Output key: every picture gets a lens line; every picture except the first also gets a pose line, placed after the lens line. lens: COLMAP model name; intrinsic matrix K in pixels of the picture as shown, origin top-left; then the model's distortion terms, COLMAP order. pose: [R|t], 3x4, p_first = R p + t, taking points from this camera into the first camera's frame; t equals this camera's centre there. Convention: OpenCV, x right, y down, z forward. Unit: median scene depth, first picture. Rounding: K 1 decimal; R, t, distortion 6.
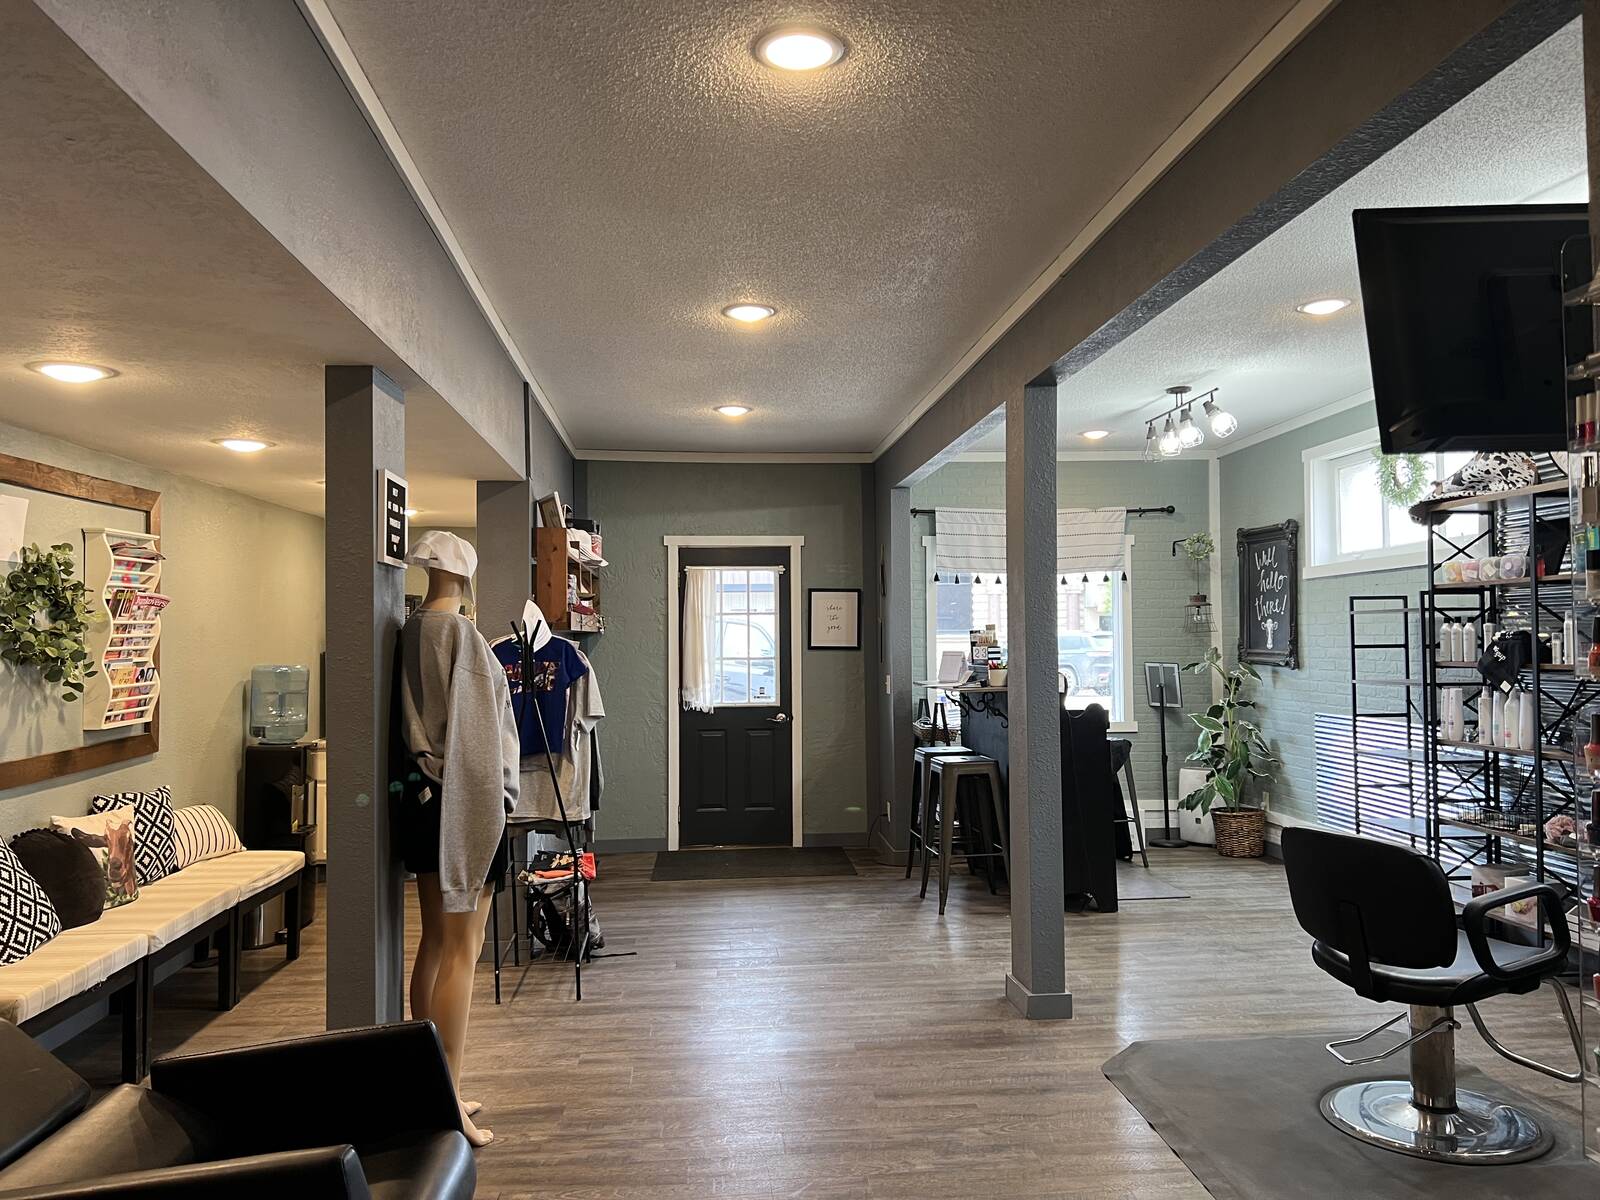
lens RADIAL K [[1203.5, 0, 835.4], [0, 1203.5, 598.0], [0, 0, 1]] dist [0.004214, -0.000102]
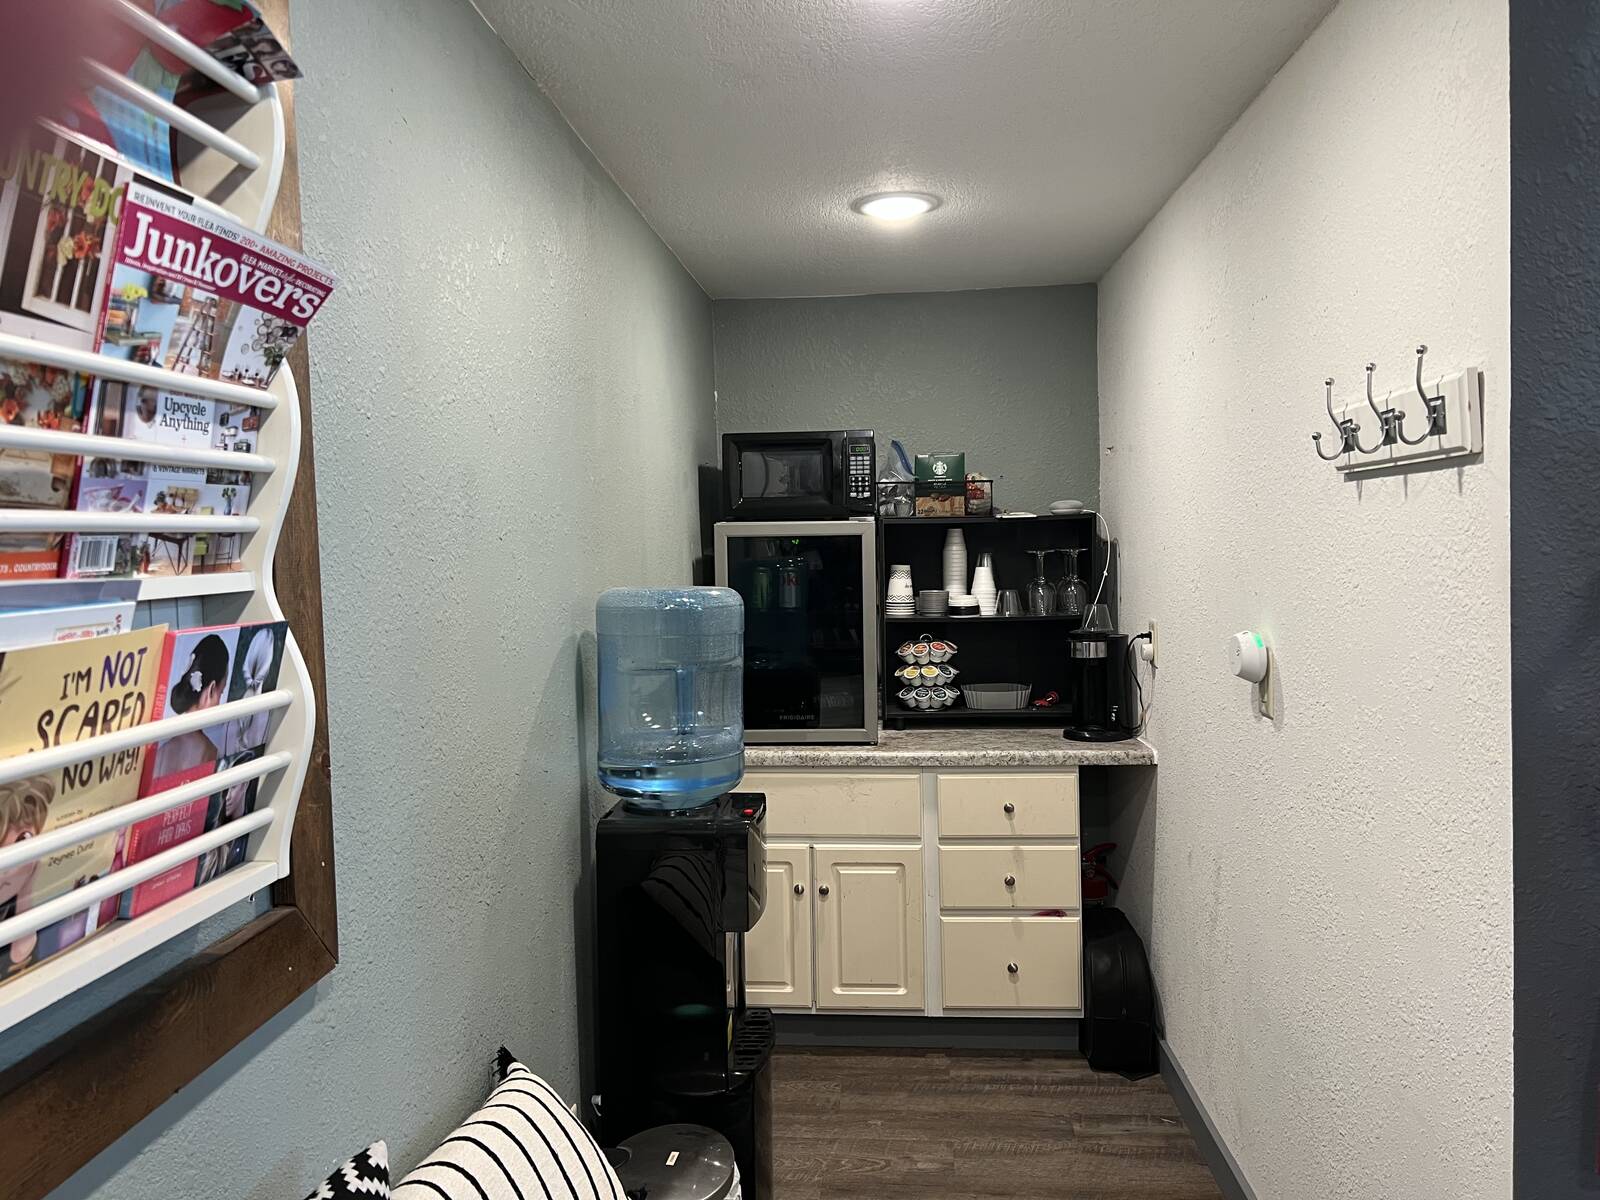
lens RADIAL K [[1206.1, 0, 792.3], [0, 1206.1, 605.0], [0, 0, 1]] dist [0.030587, -0.000503]
pose [[0.980489, -0.014717, -0.196021, -0.441058], [0.029971, 0.996727, 0.075084, 0.041905], [0.194274, -0.079494, 0.977721, 0.817570]]
